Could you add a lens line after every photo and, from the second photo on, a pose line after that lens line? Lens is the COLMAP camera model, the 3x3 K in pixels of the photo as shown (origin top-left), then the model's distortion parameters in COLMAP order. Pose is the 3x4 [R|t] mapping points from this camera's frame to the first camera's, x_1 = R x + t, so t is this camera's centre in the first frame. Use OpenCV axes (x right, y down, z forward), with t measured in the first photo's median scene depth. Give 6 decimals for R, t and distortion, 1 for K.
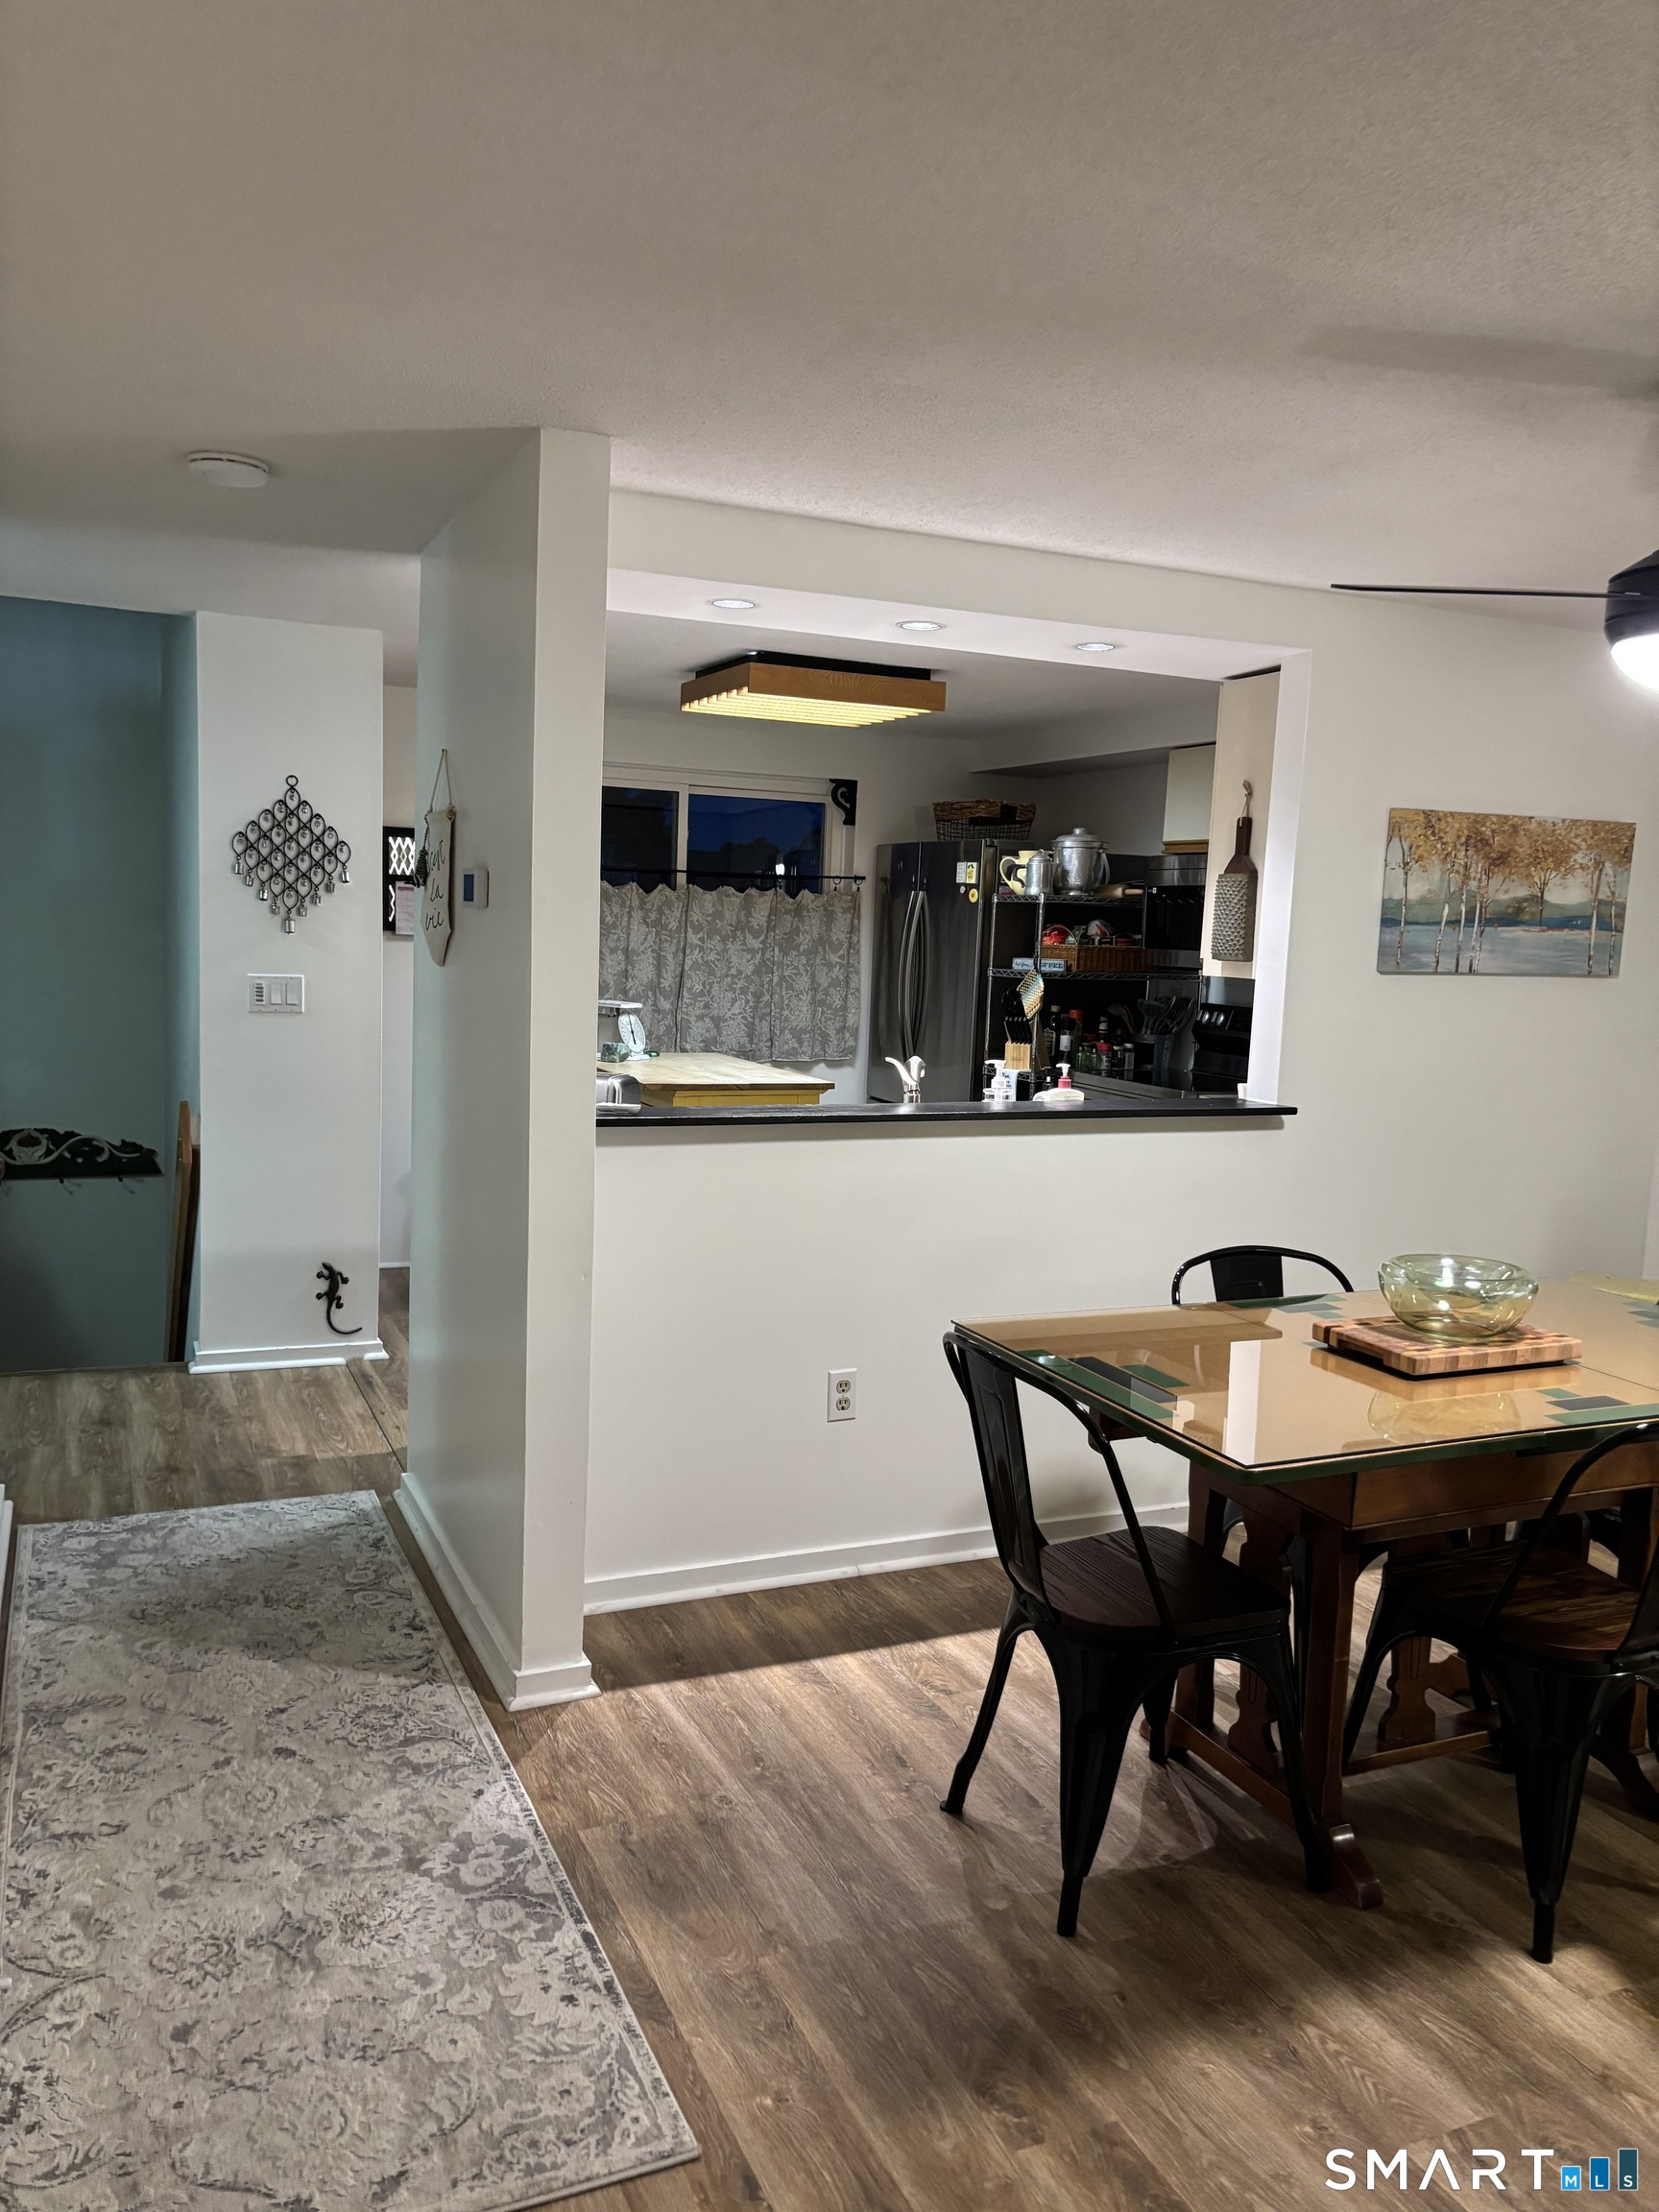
lens RADIAL K [[1658.8, 0, 841.7], [0, 1658.8, 1129.3], [0, 0, 1]] dist [0.043952, -0.044789]
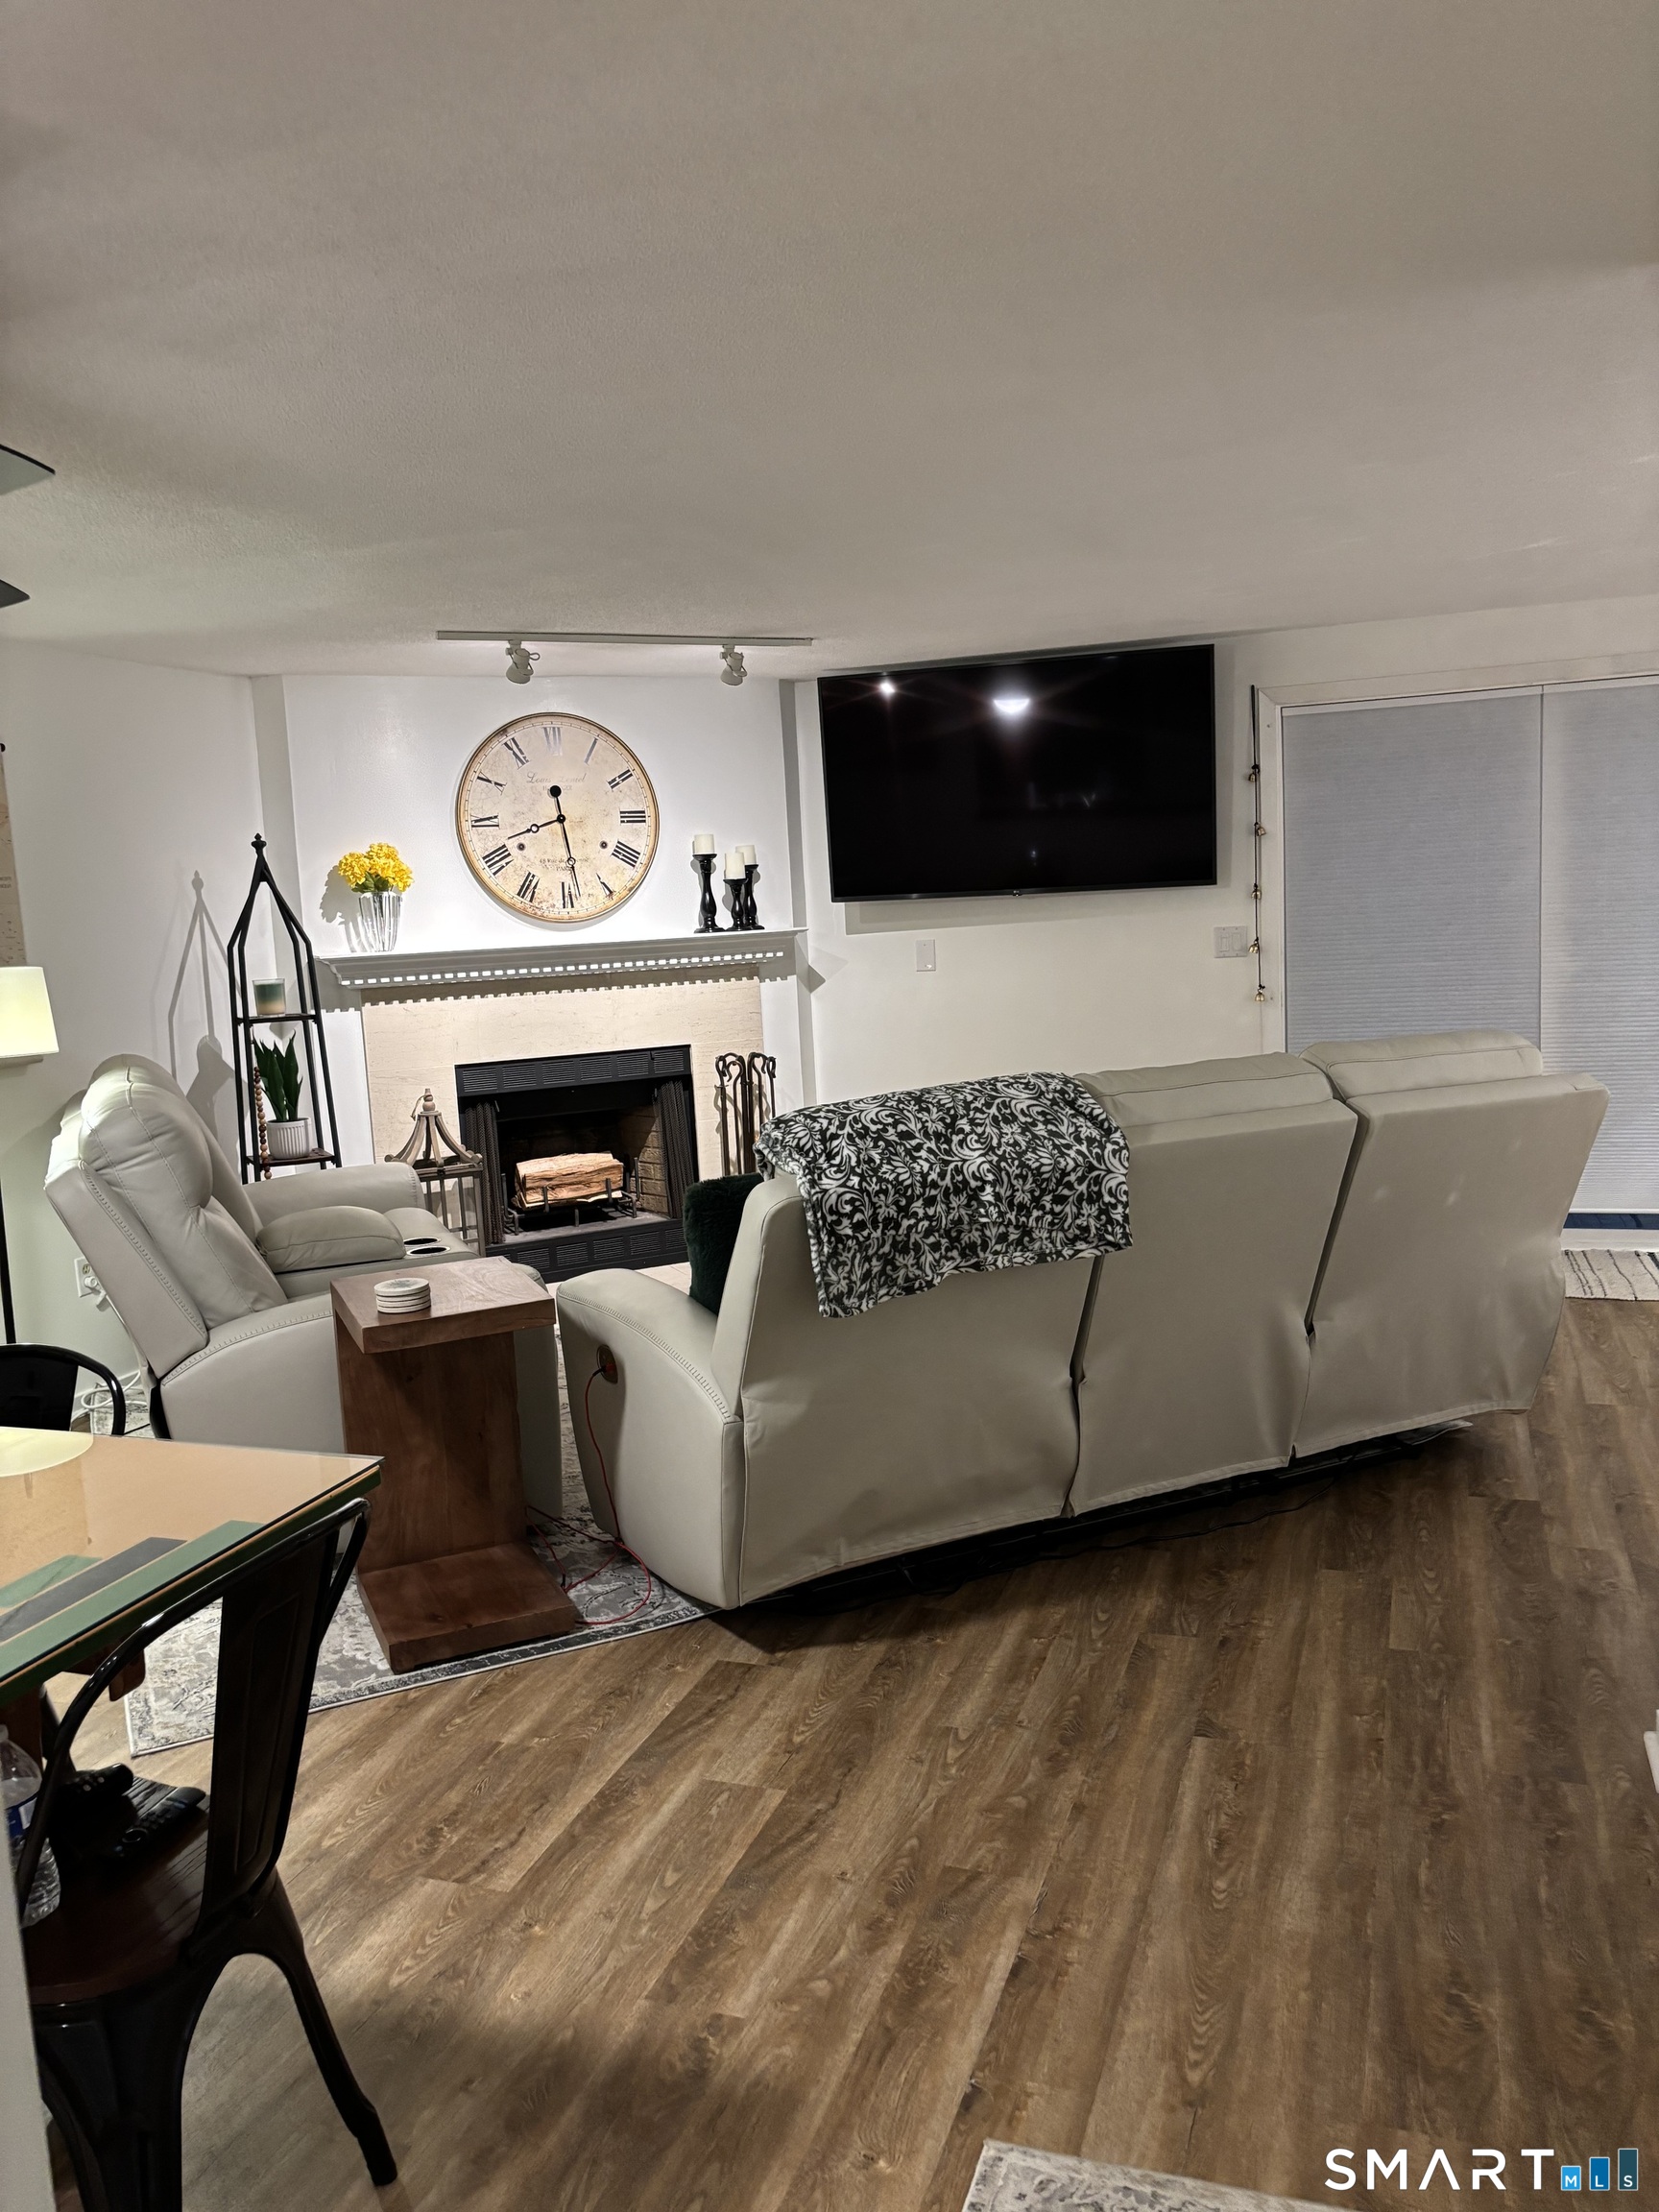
lens RADIAL K [[1658.8, 0, 809.2], [0, 1658.8, 1123.5], [0, 0, 1]] dist [0.043952, -0.044789]
pose [[-0.711600, -0.102639, 0.695047, -0.292743], [0.105190, 0.962557, 0.249837, -0.101012], [-0.694666, 0.250896, -0.674159, 0.736179]]
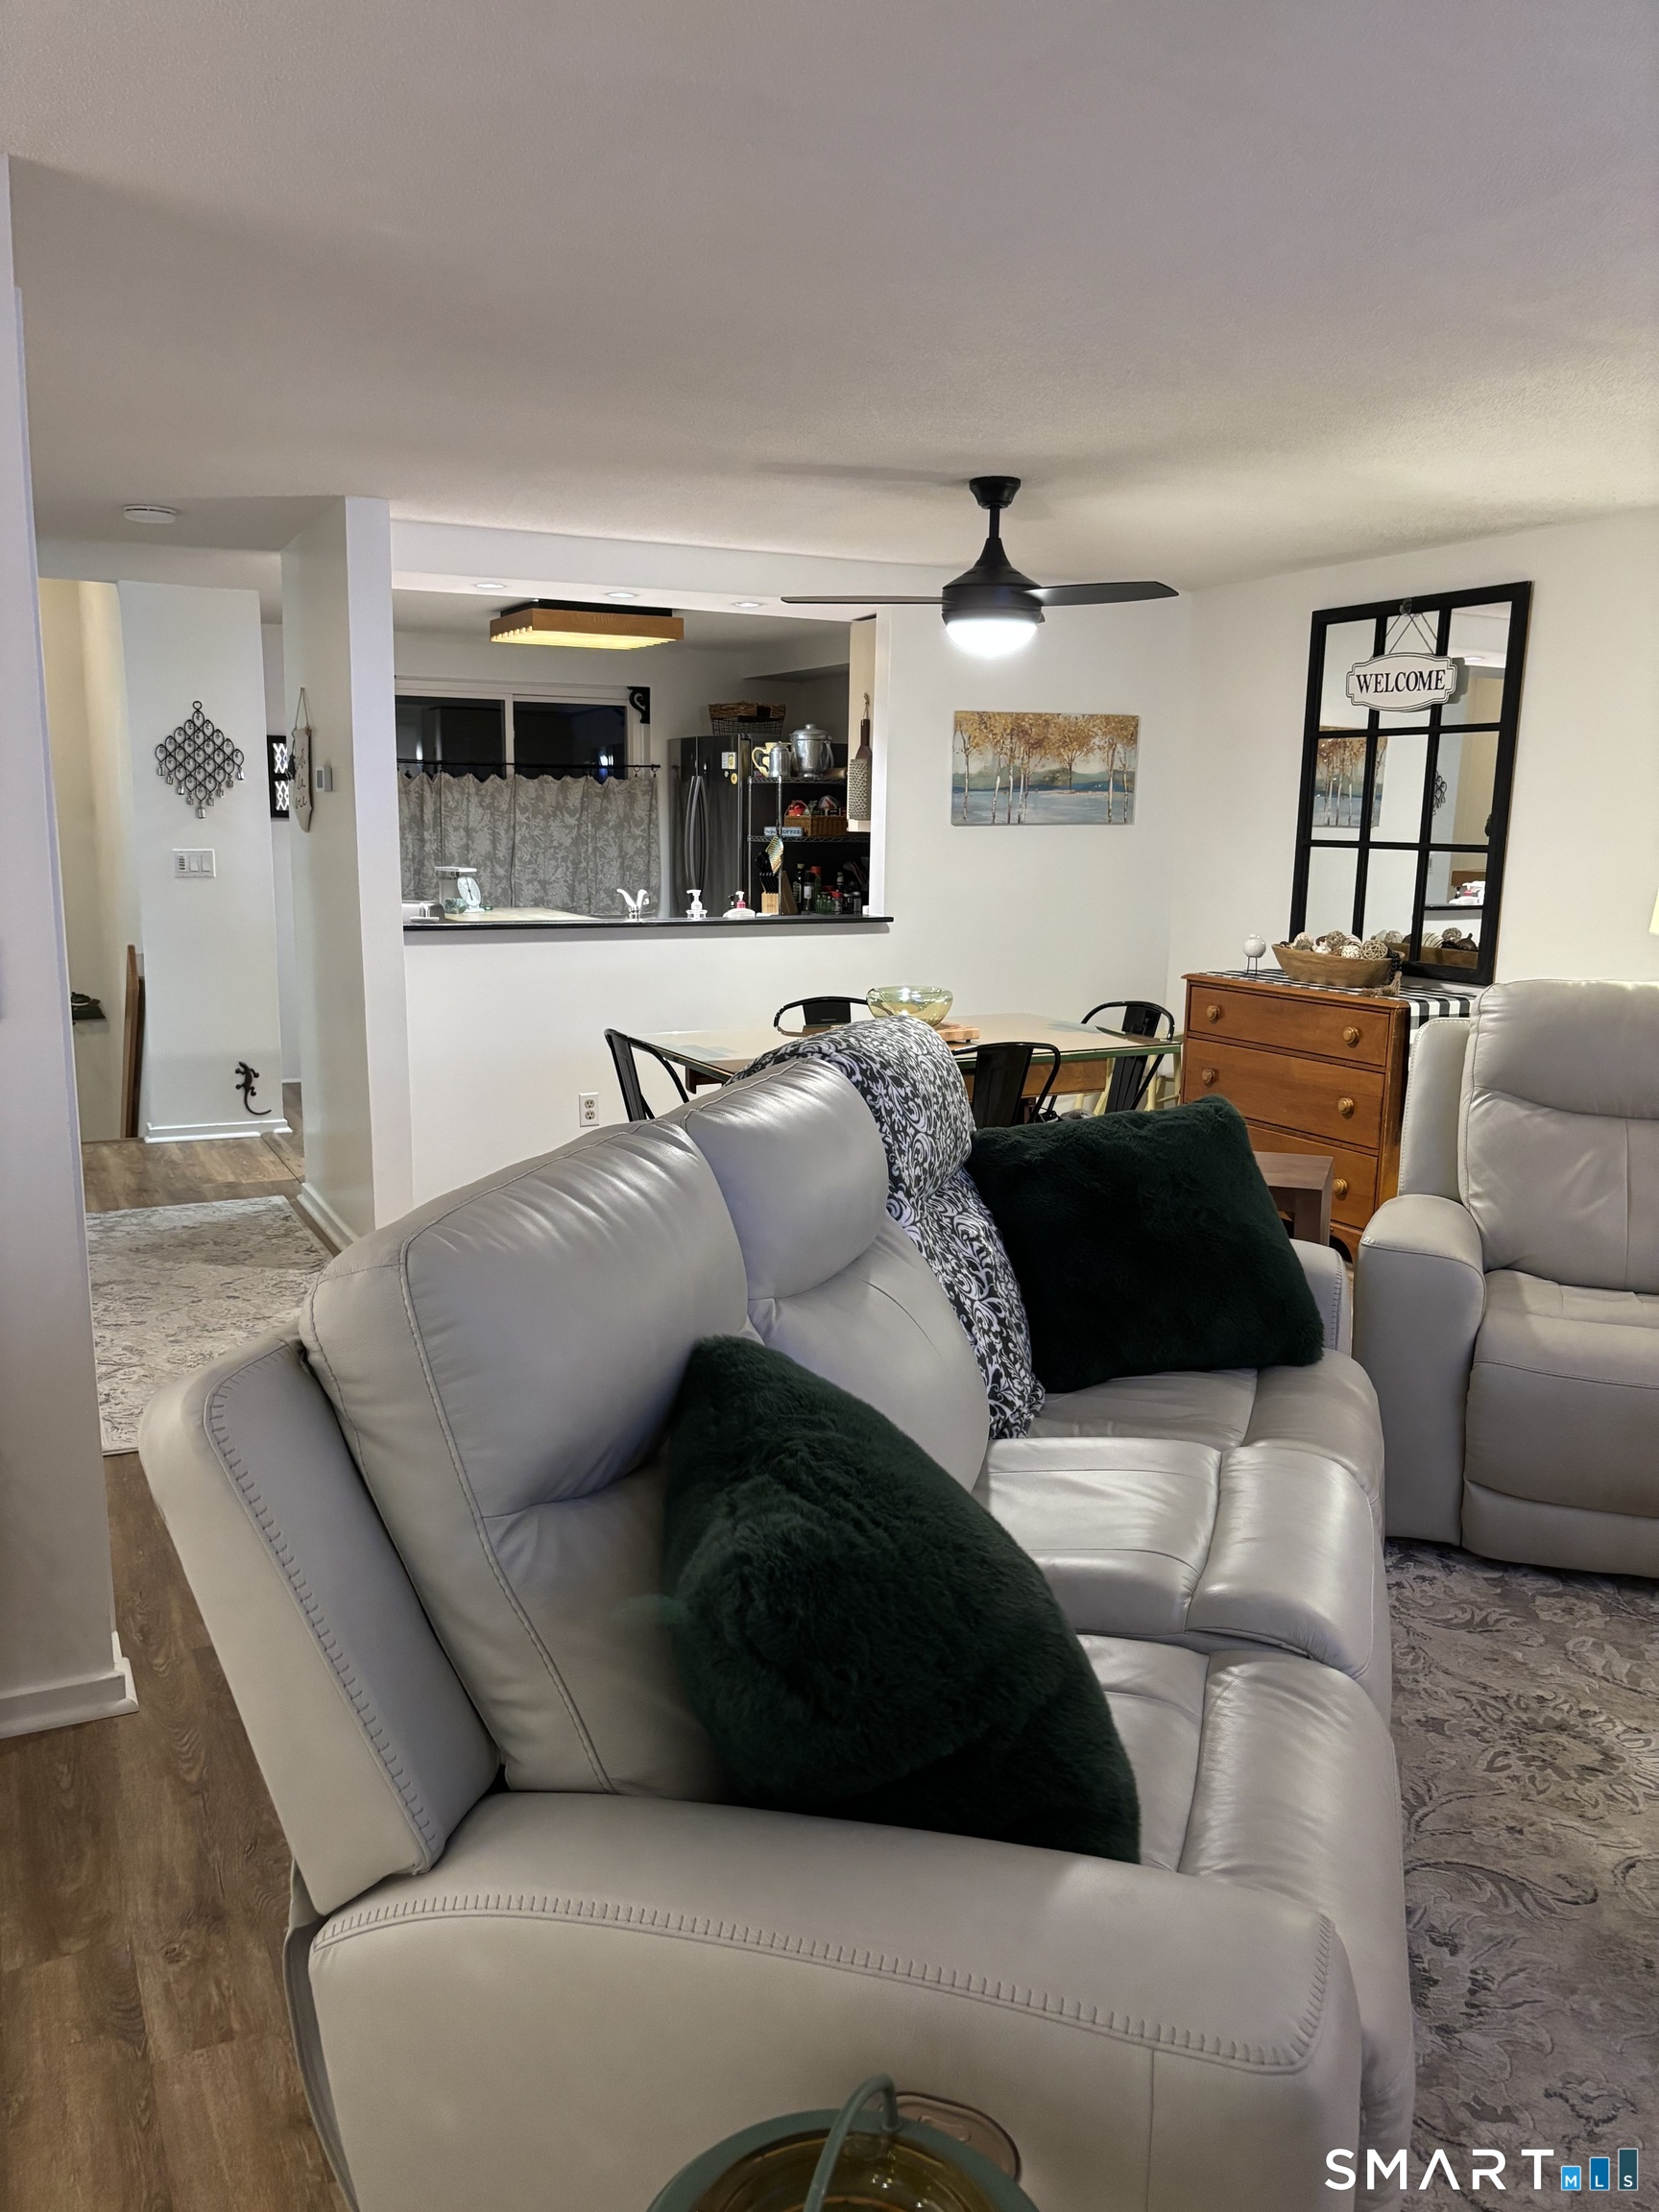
lens RADIAL K [[1658.8, 0, 819.9], [0, 1658.8, 1124.6], [0, 0, 1]] dist [0.043952, -0.044789]
pose [[0.998810, -0.033720, 0.035241, 0.137226], [0.031432, 0.997482, 0.063574, 0.071414], [-0.037296, -0.062390, 0.997355, -0.461946]]
